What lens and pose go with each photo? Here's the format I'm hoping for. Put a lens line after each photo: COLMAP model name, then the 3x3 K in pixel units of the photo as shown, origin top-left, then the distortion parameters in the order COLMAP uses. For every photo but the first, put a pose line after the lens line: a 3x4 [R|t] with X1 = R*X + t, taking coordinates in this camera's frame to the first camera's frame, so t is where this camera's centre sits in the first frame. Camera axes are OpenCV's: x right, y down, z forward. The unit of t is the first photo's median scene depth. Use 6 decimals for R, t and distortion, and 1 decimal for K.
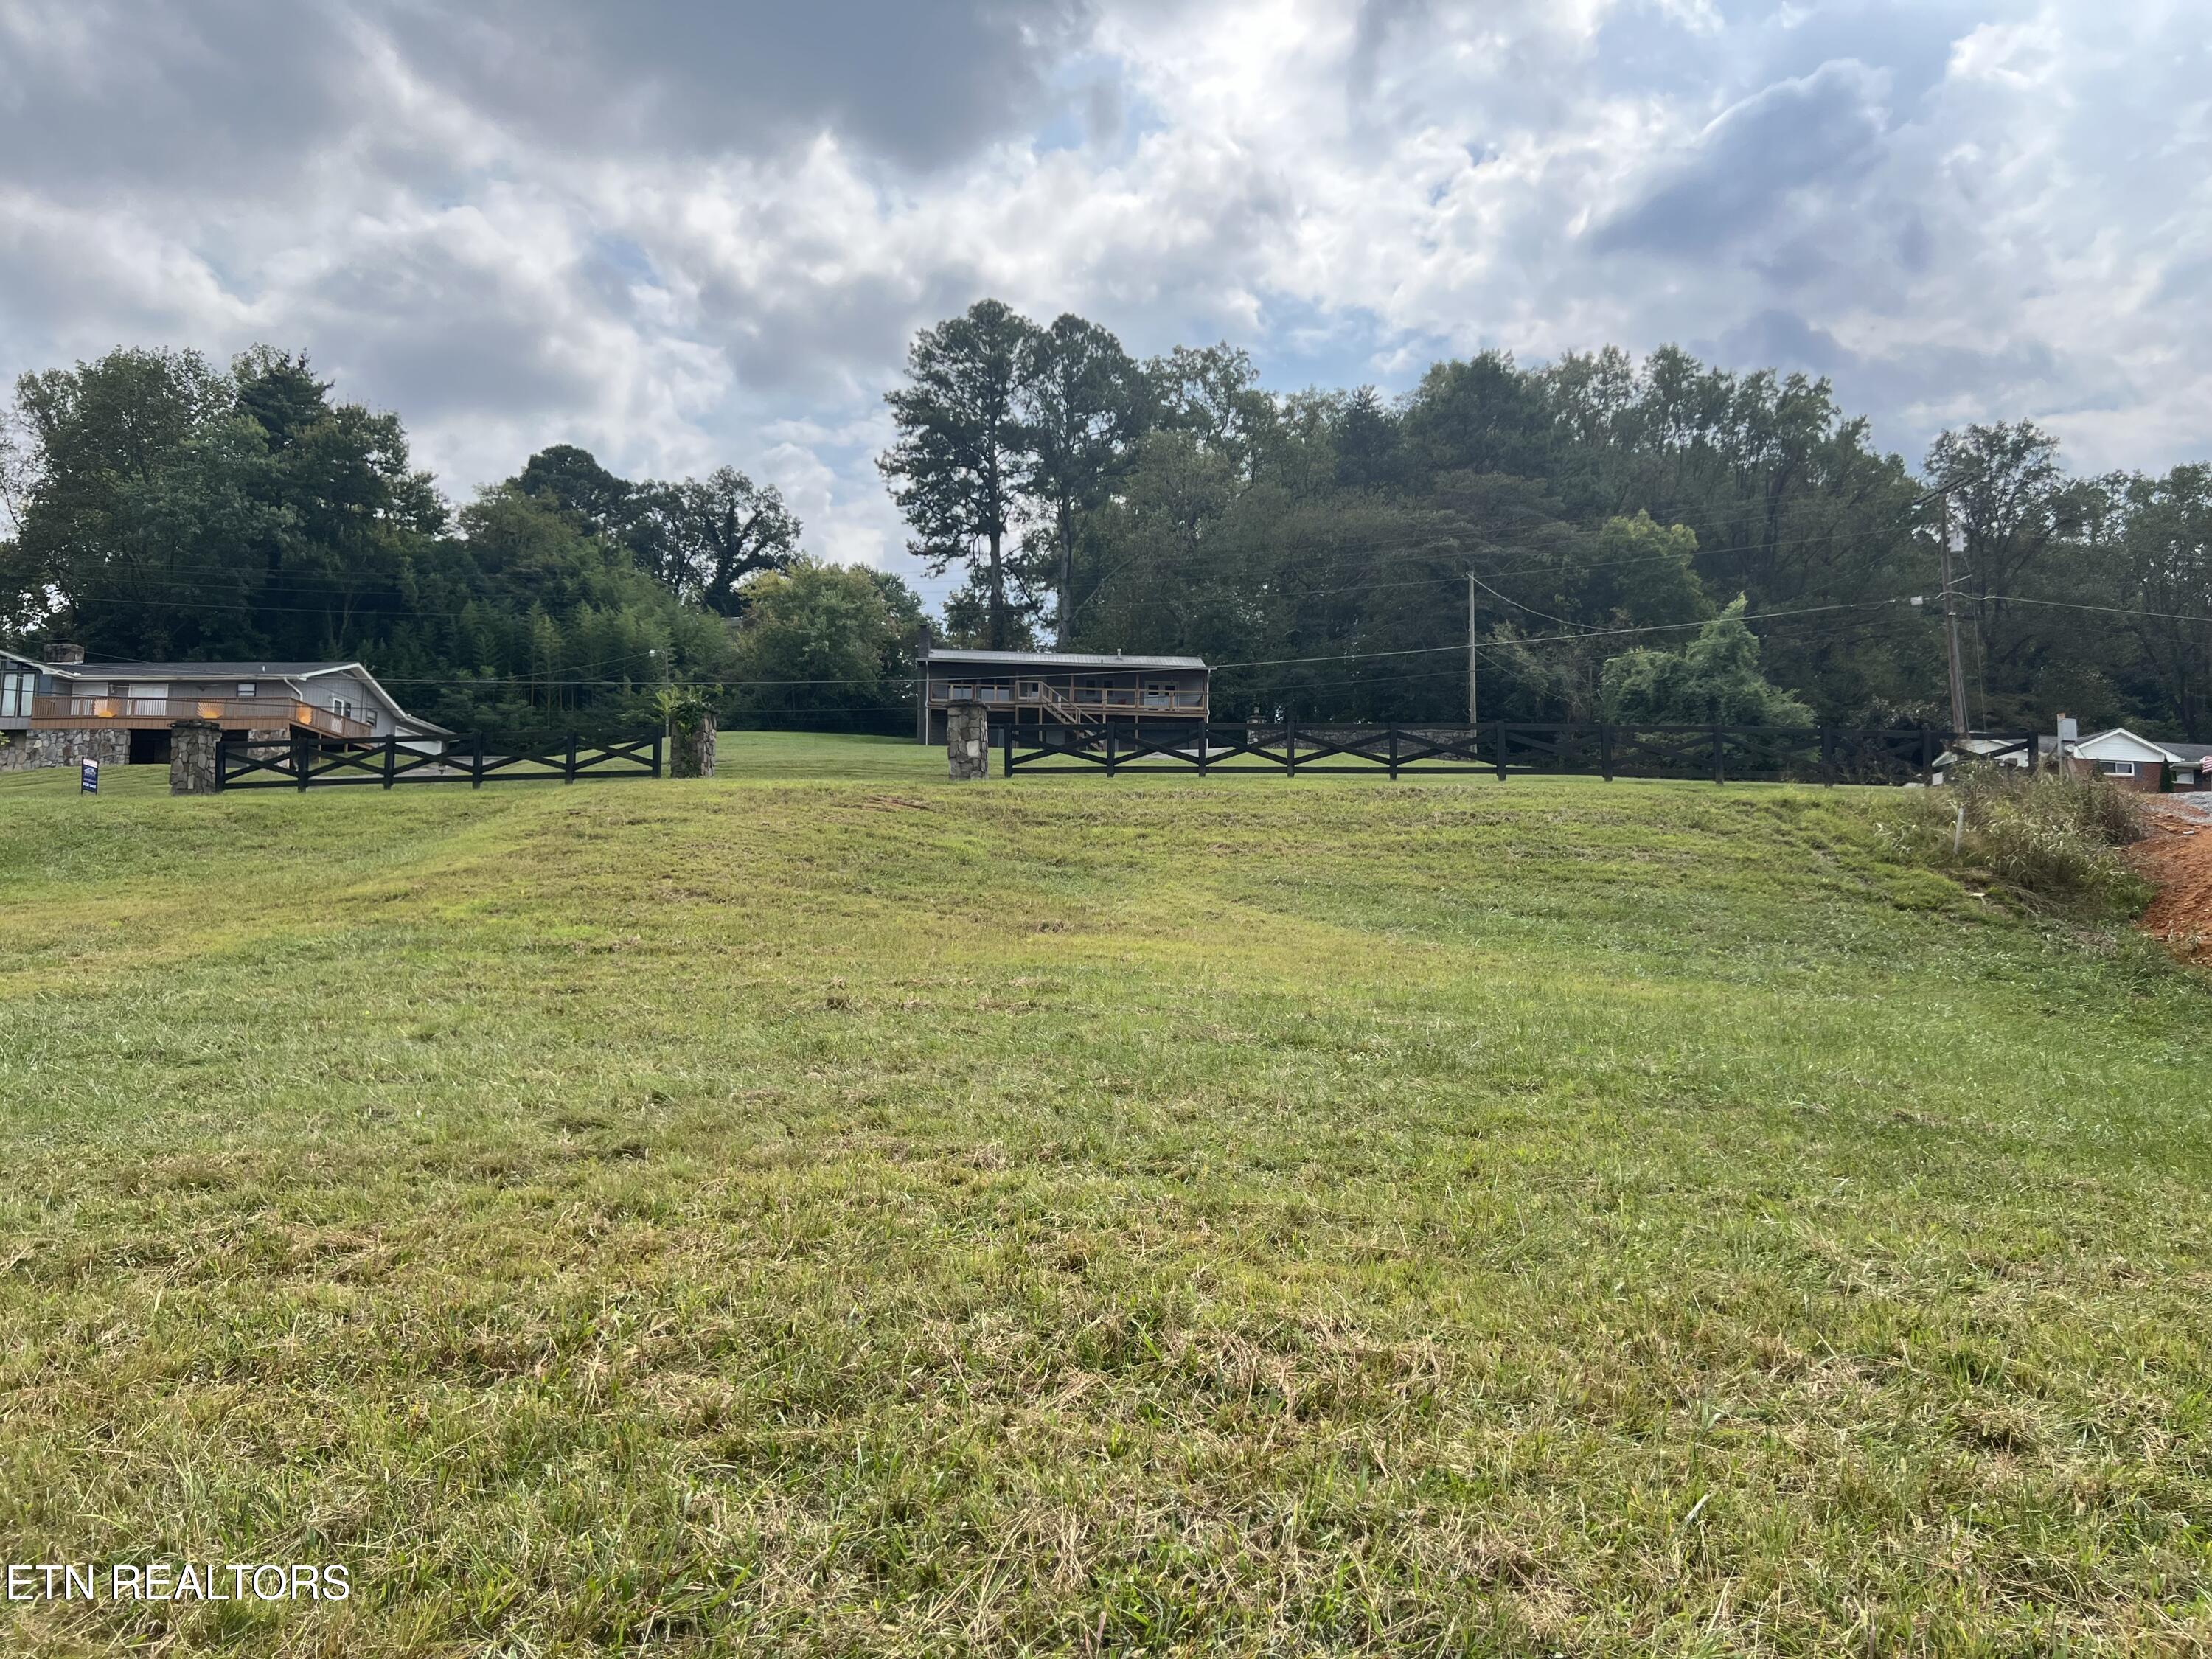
lens RADIAL K [[1650.9, 0, 1116.8], [0, 1650.9, 837.4], [0, 0, 1]] dist [0.081644, -0.101896]
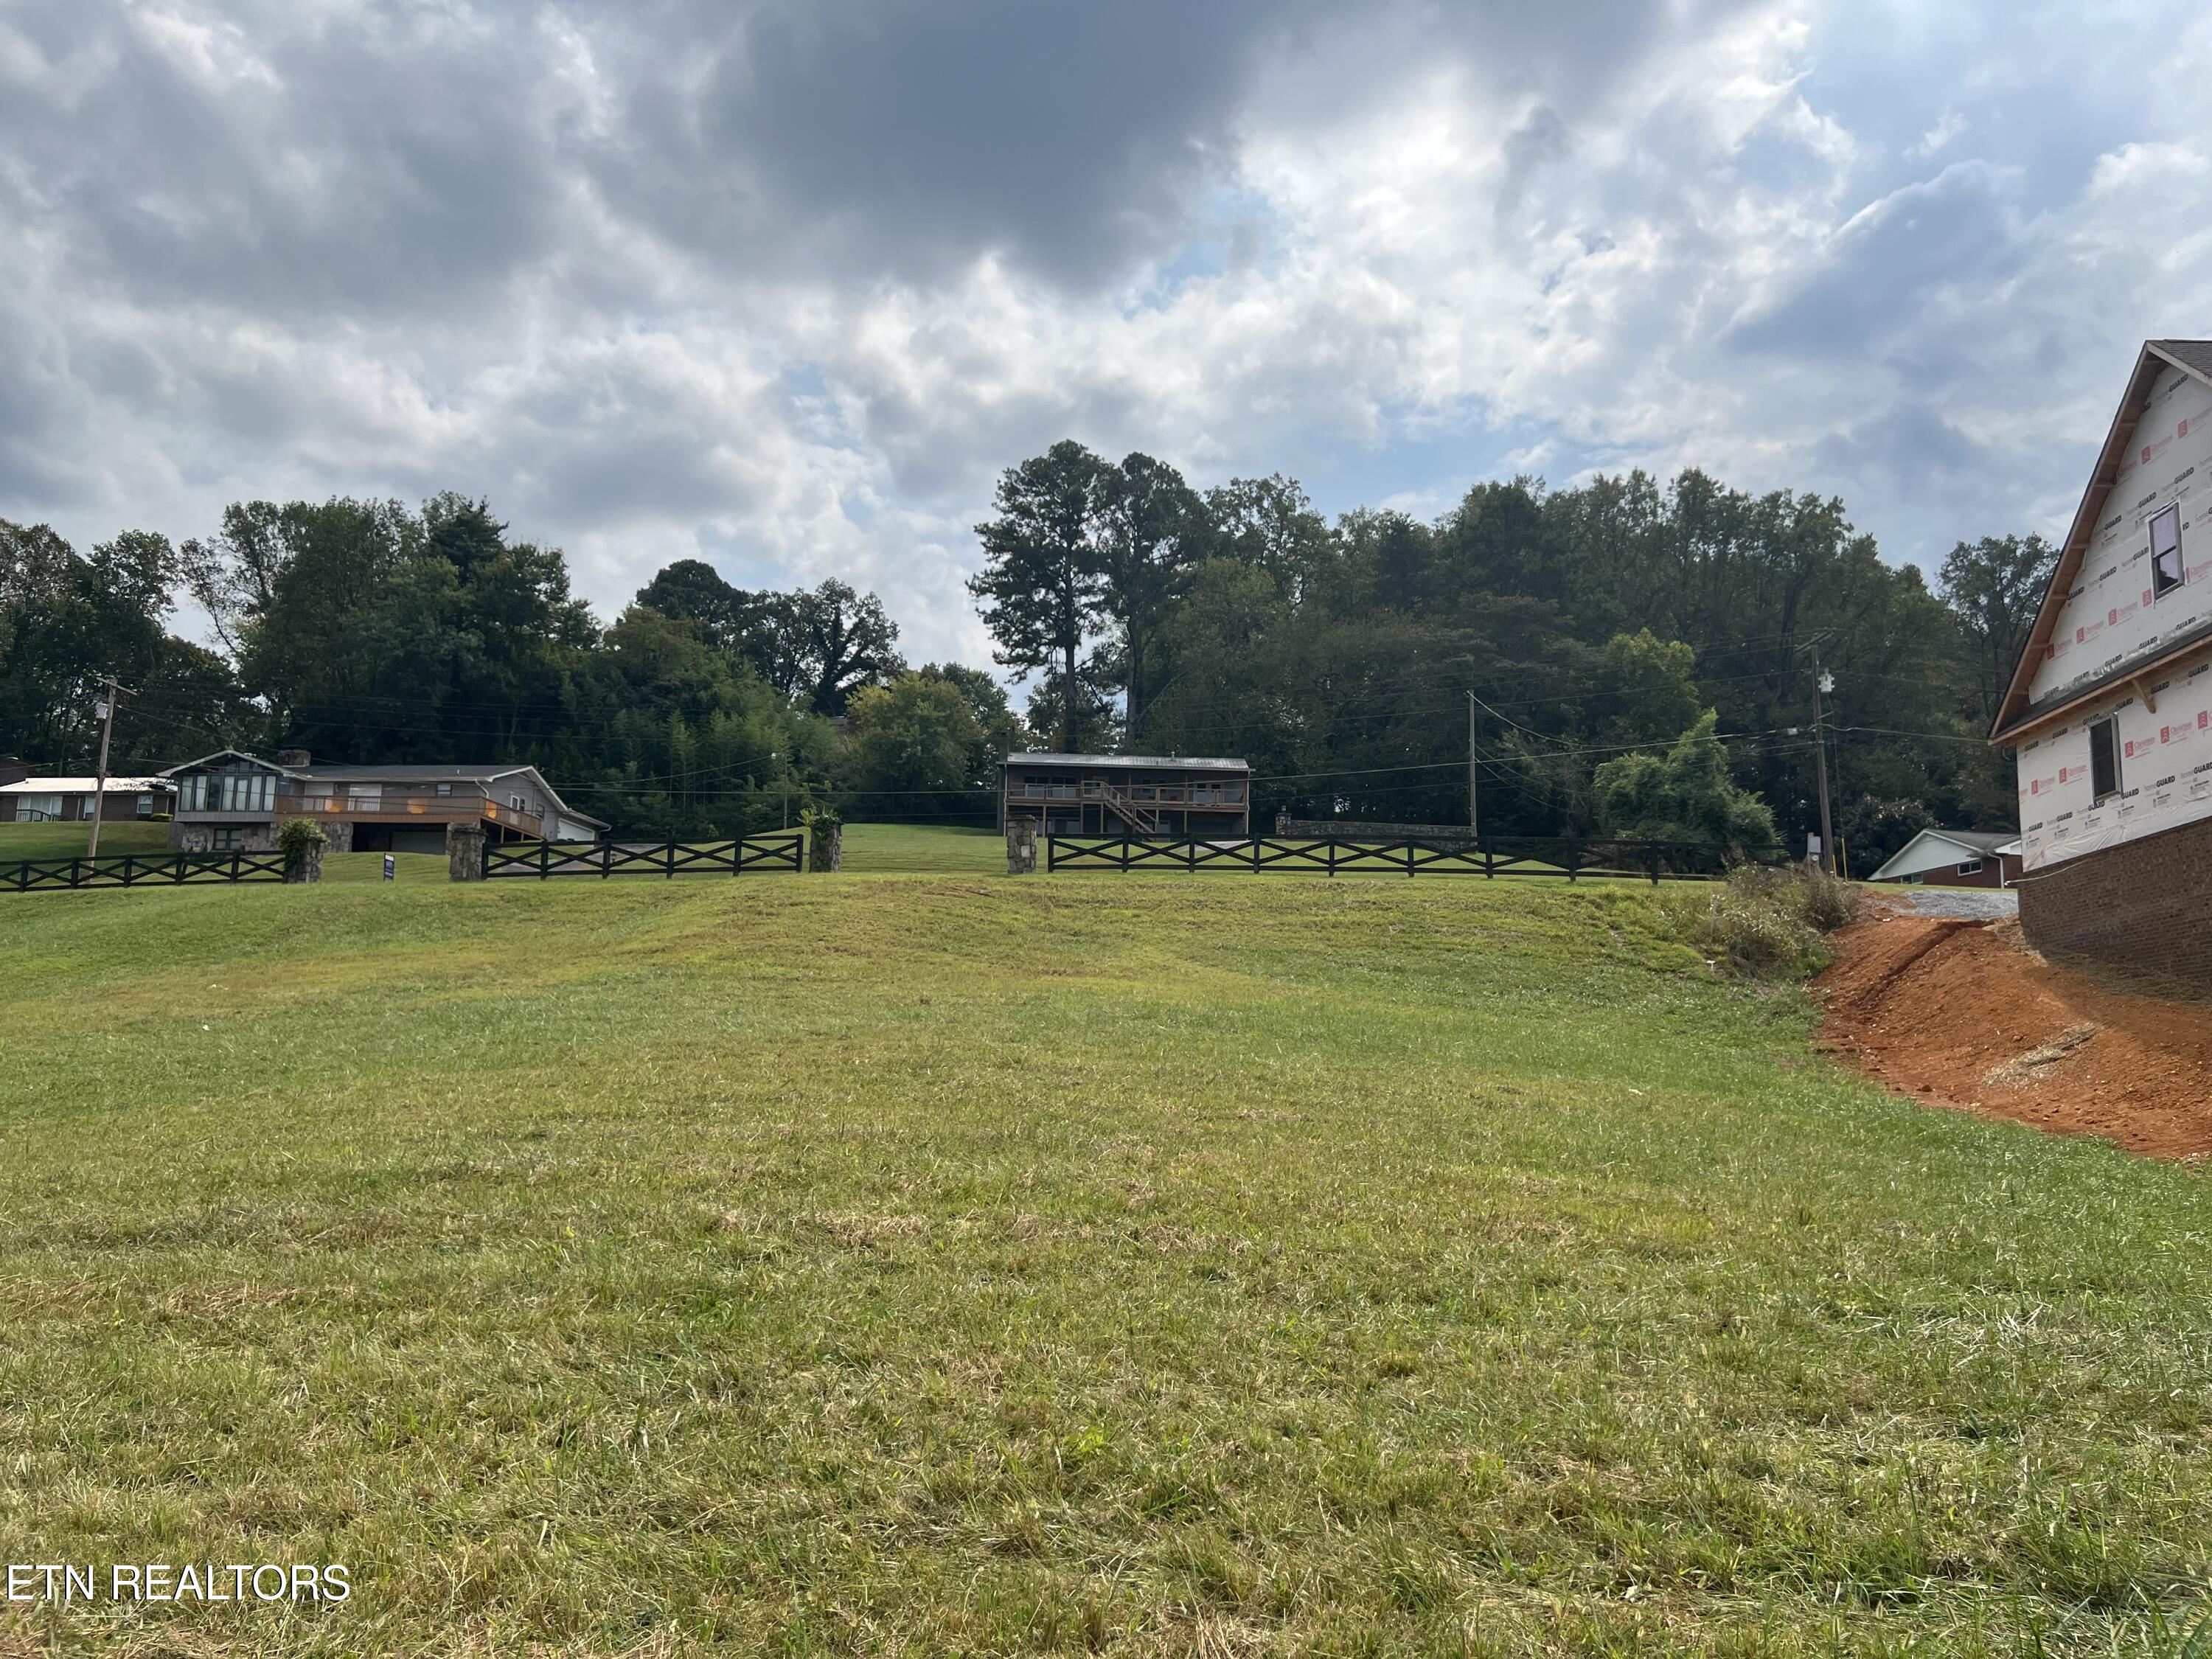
lens RADIAL K [[1650.9, 0, 1099.0], [0, 1650.9, 832.4], [0, 0, 1]] dist [0.081644, -0.101896]
pose [[0.997917, 0.004313, -0.064360, 0.018703], [-0.007567, 0.998700, -0.050414, -0.000068], [0.064059, 0.050796, 0.996653, -0.111432]]
